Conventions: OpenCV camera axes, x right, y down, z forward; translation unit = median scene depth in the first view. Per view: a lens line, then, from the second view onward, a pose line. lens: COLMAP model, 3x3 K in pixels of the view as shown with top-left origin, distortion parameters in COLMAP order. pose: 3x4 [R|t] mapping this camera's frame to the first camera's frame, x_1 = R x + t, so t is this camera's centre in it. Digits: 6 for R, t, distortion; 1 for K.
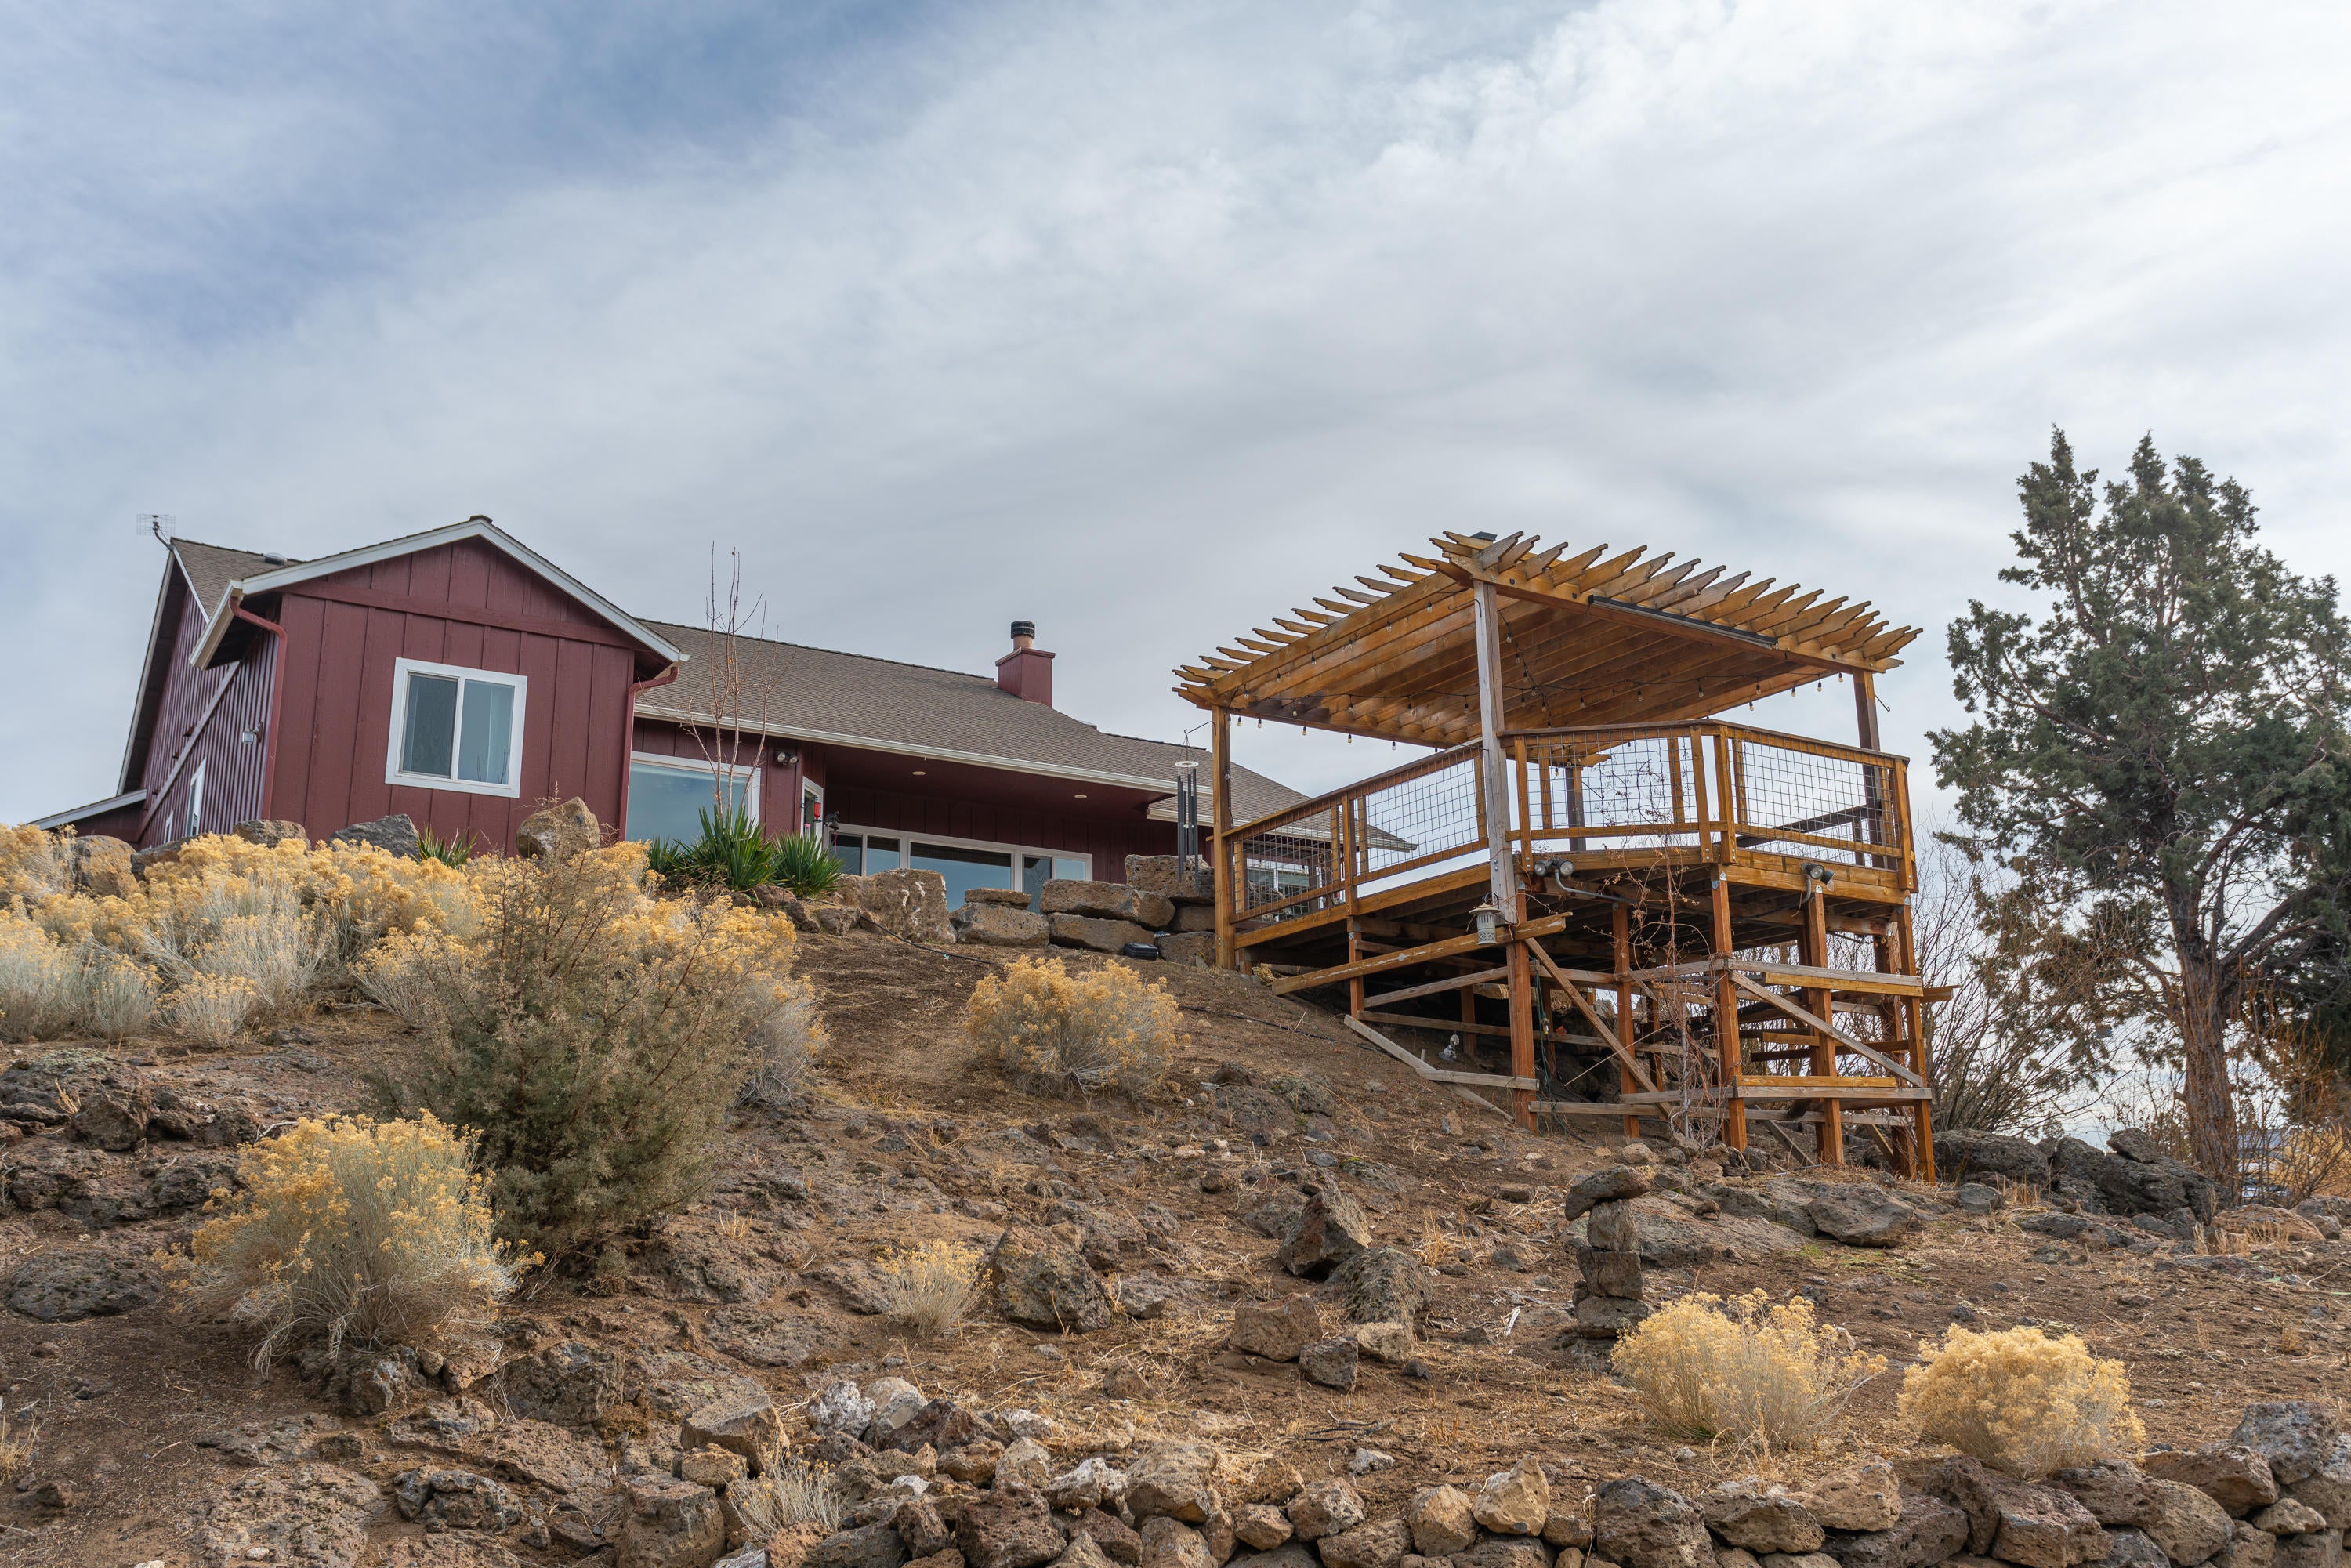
lens RADIAL K [[1970.4, 0, 1172.5], [0, 1970.4, 783.1], [0, 0, 1]] dist [0.001405, -0.000240]
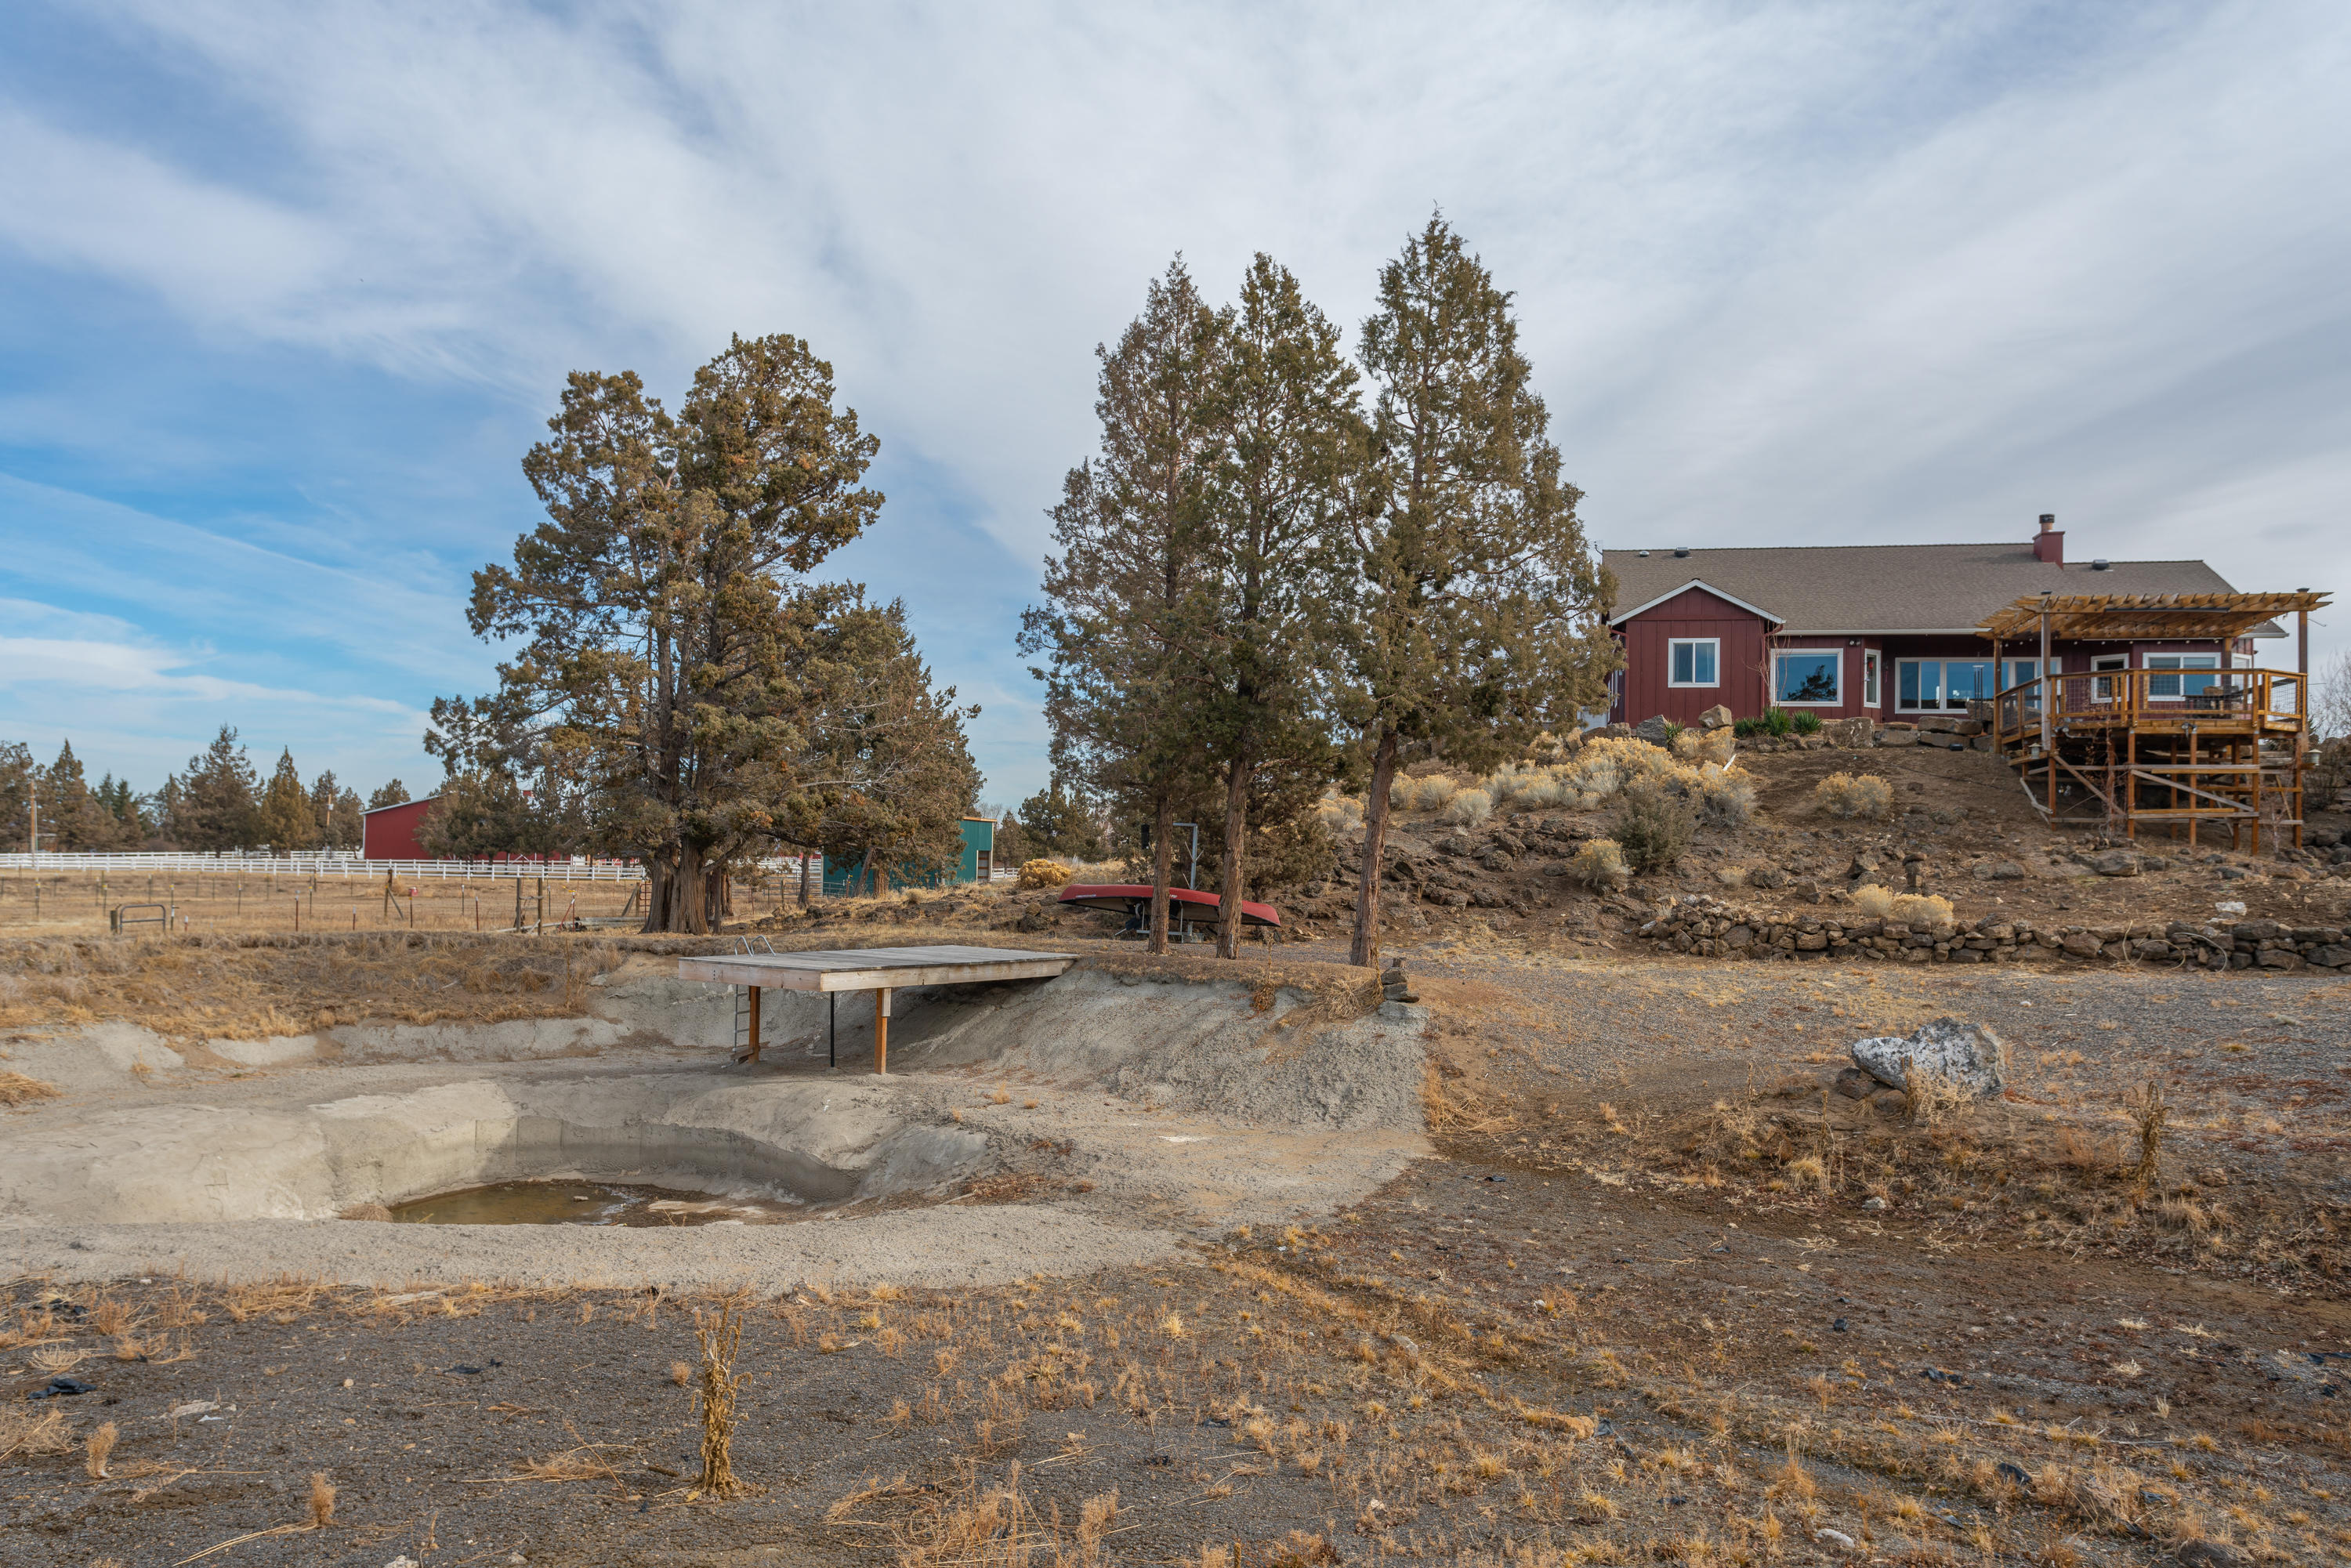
lens RADIAL K [[1764.9, 0, 1174.7], [0, 1764.9, 790.5], [0, 0, 1]] dist [0.003597, 0.001193]
pose [[0.716683, 0.003624, -0.697389, 1.134907], [0.141635, 0.978391, 0.150637, -0.456592], [0.682865, -0.206734, 0.700683, -1.670682]]
